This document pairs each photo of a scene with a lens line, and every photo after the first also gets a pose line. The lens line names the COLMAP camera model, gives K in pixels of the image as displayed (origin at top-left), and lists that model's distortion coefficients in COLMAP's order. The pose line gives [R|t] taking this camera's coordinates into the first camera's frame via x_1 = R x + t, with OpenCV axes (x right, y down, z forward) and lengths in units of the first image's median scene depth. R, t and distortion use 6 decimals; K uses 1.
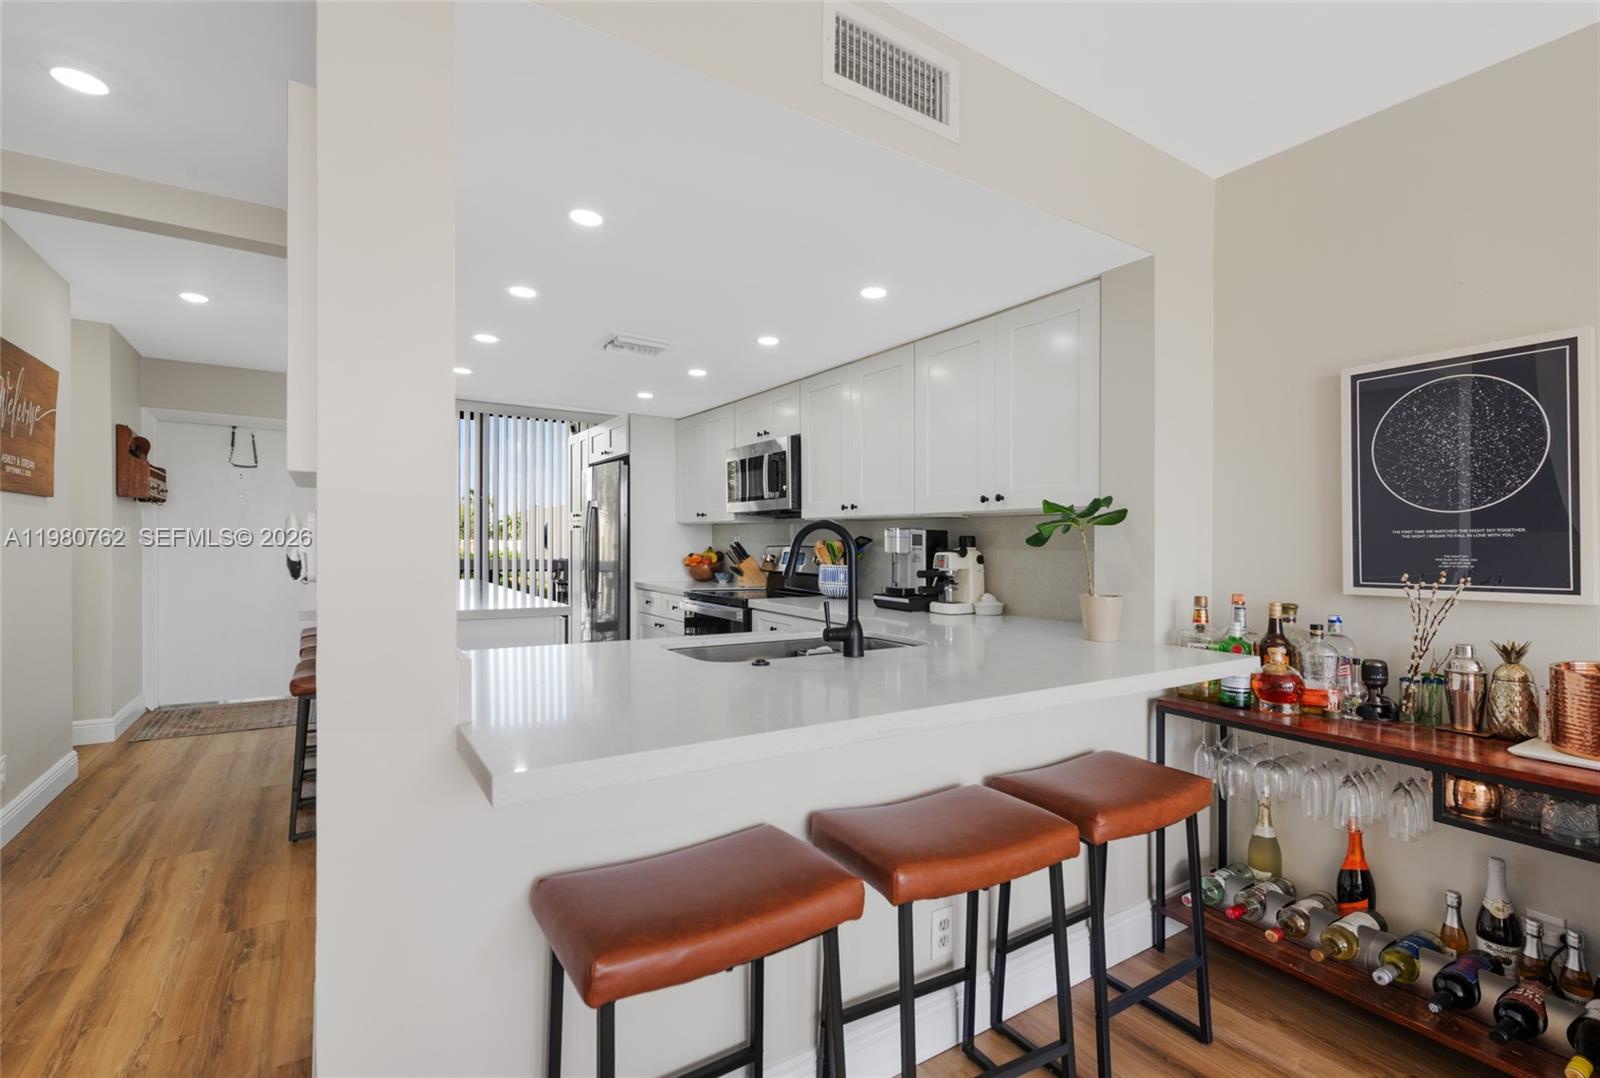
lens RADIAL K [[708.6, 0, 805.0], [0, 708.6, 552.1], [0, 0, 1]] dist [-0.001076, -0.001336]
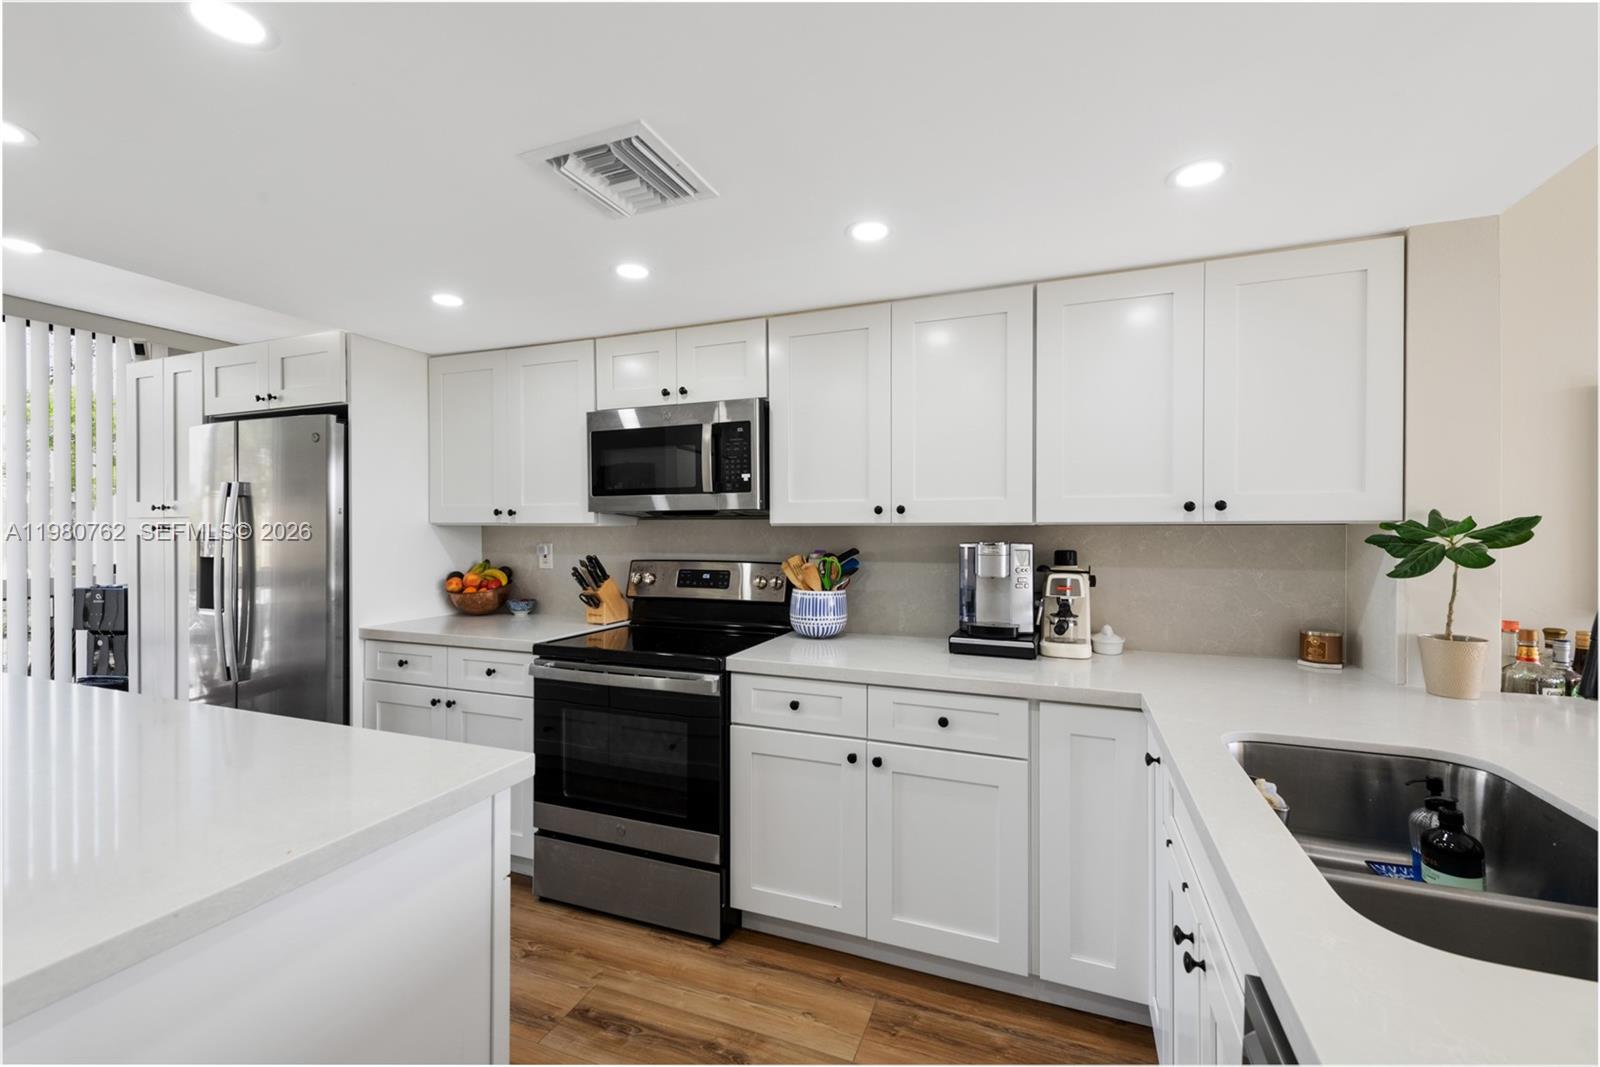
lens RADIAL K [[667.9, 0, 815.6], [0, 667.9, 532.0], [0, 0, 1]] dist [0.001839, -0.002772]
pose [[0.816820, -0.016839, 0.576646, -0.331093], [0.019278, 0.999812, 0.001889, -0.039487], [-0.576570, 0.009574, 0.816992, 0.457019]]
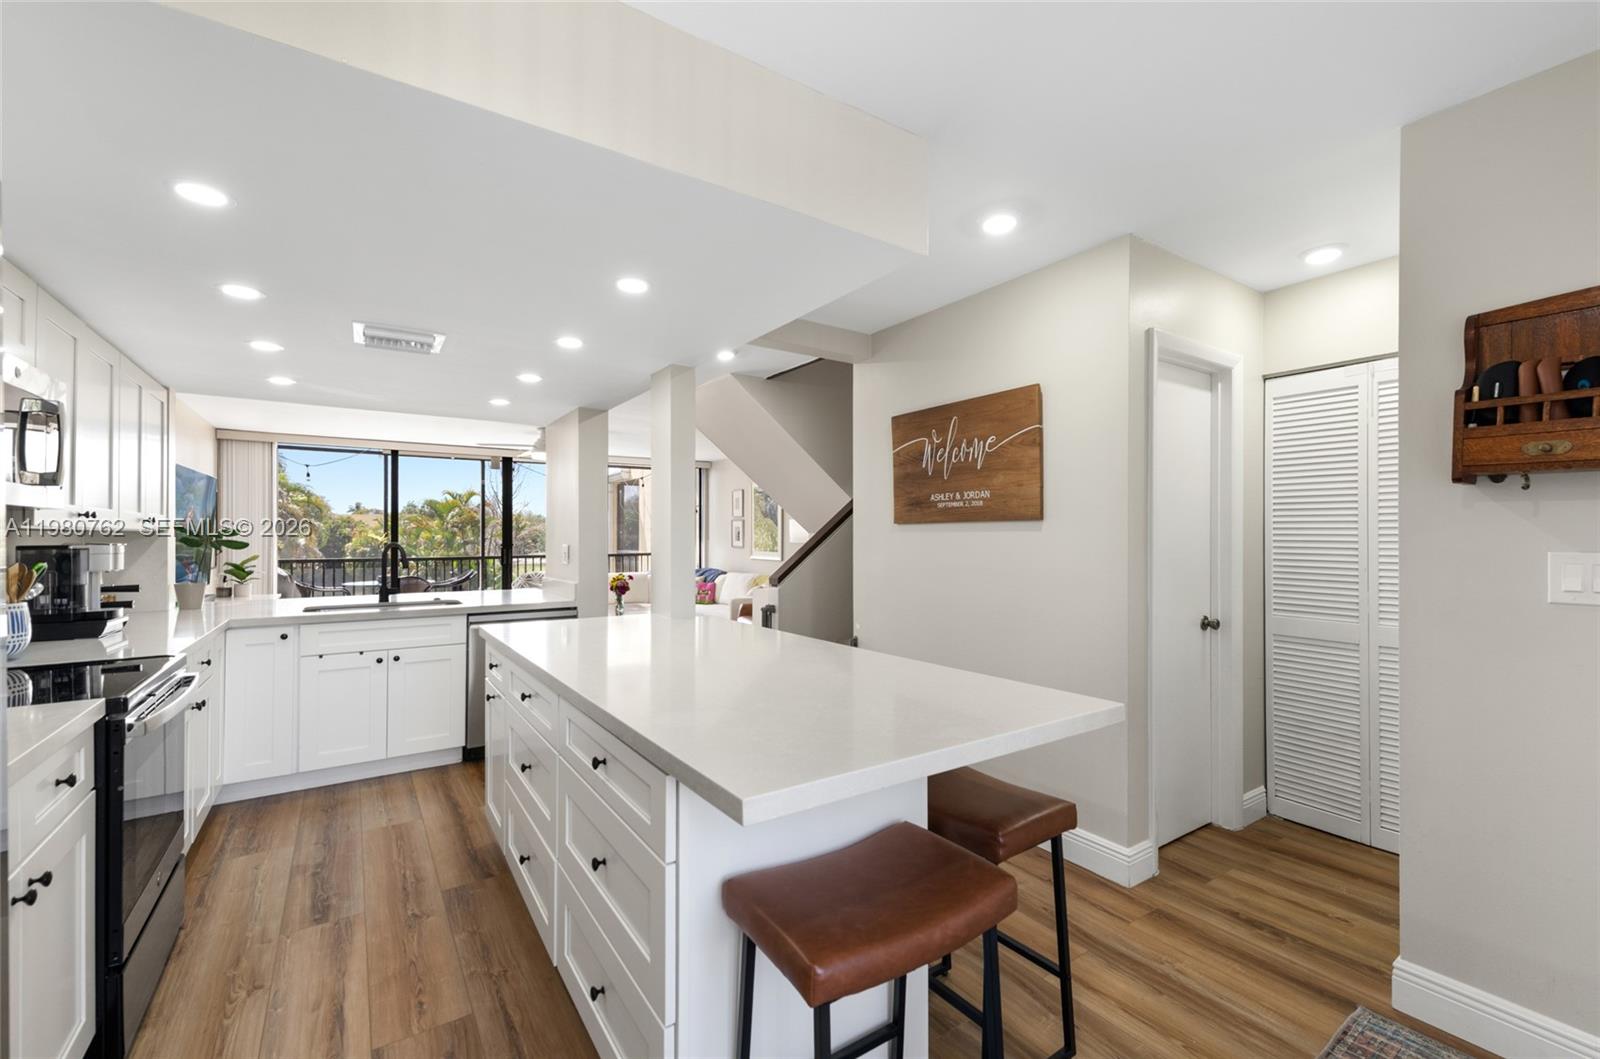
lens RADIAL K [[667.9, 0, 810.4], [0, 667.9, 527.0], [0, 0, 1]] dist [0.000758, -0.000079]
pose [[-0.999879, -0.012866, -0.008741, -0.620791], [-0.012871, 0.999917, 0.000589, -0.053679], [0.008733, 0.000702, -0.999962, 1.528609]]
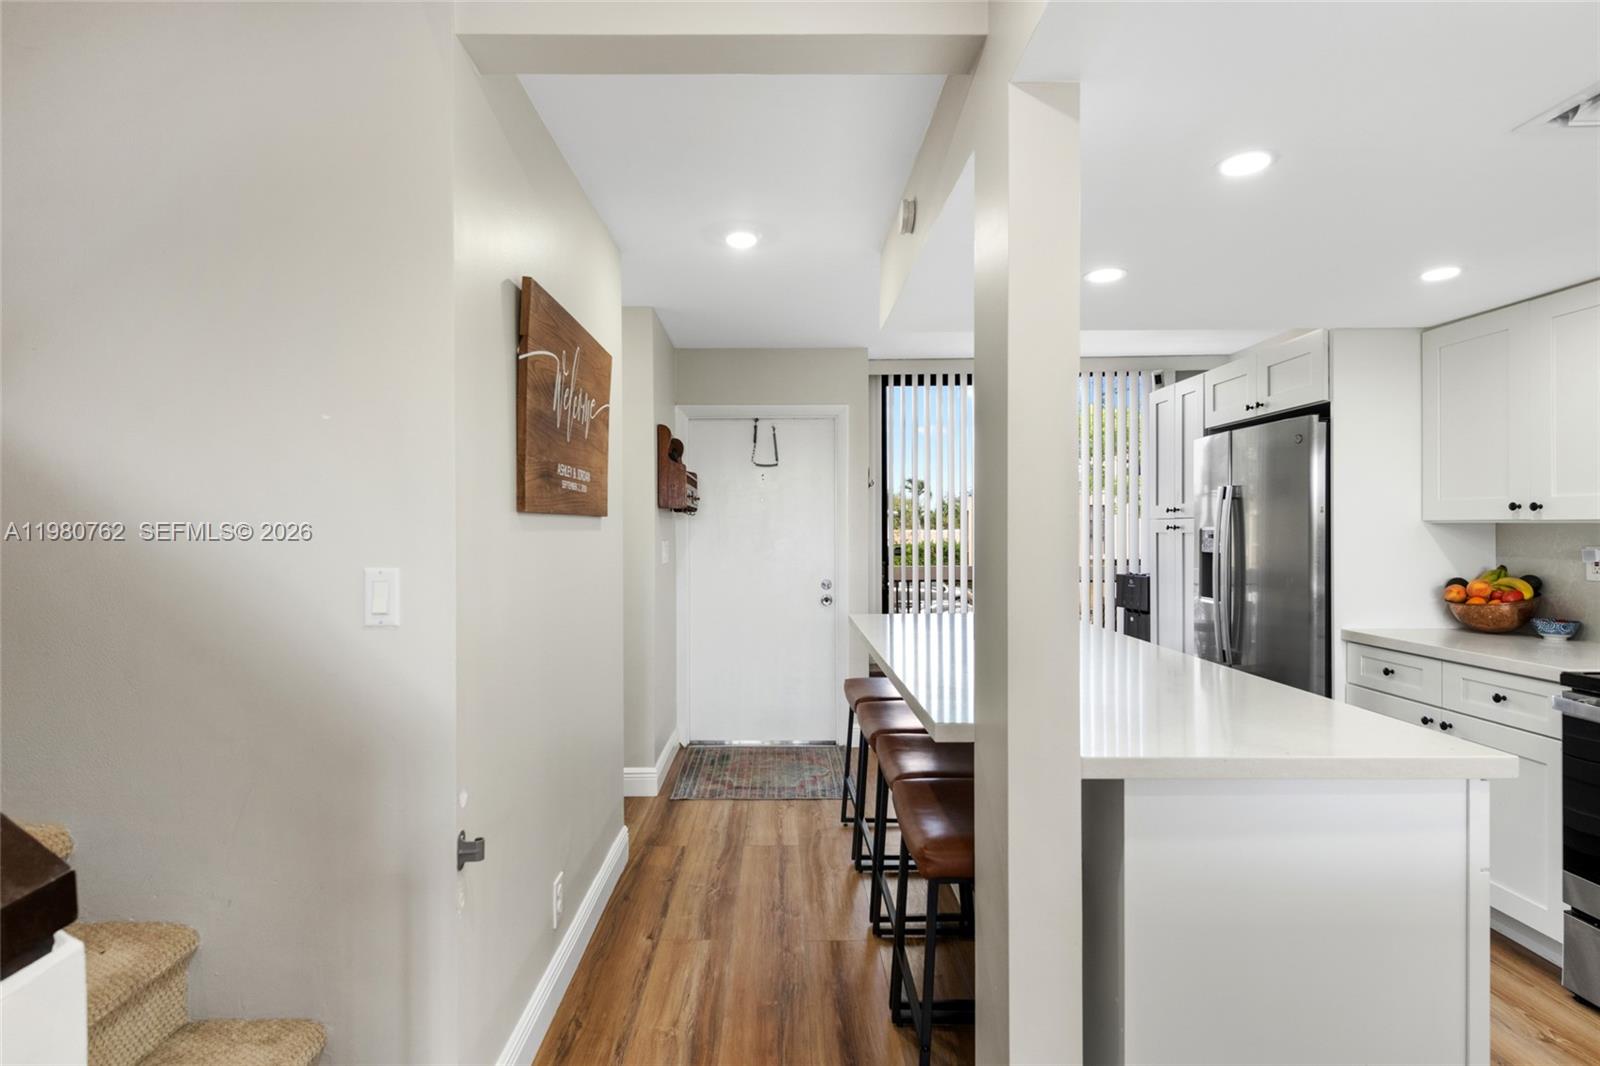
lens RADIAL K [[802.3, 0, 793.6], [0, 802.3, 528.2], [0, 0, 1]] dist [0.013152, -0.000662]
pose [[0.834652, -0.016516, -0.550530, -0.331079], [0.007203, 0.999792, -0.019074, -0.038310], [0.550730, 0.011954, 0.834598, 0.305745]]
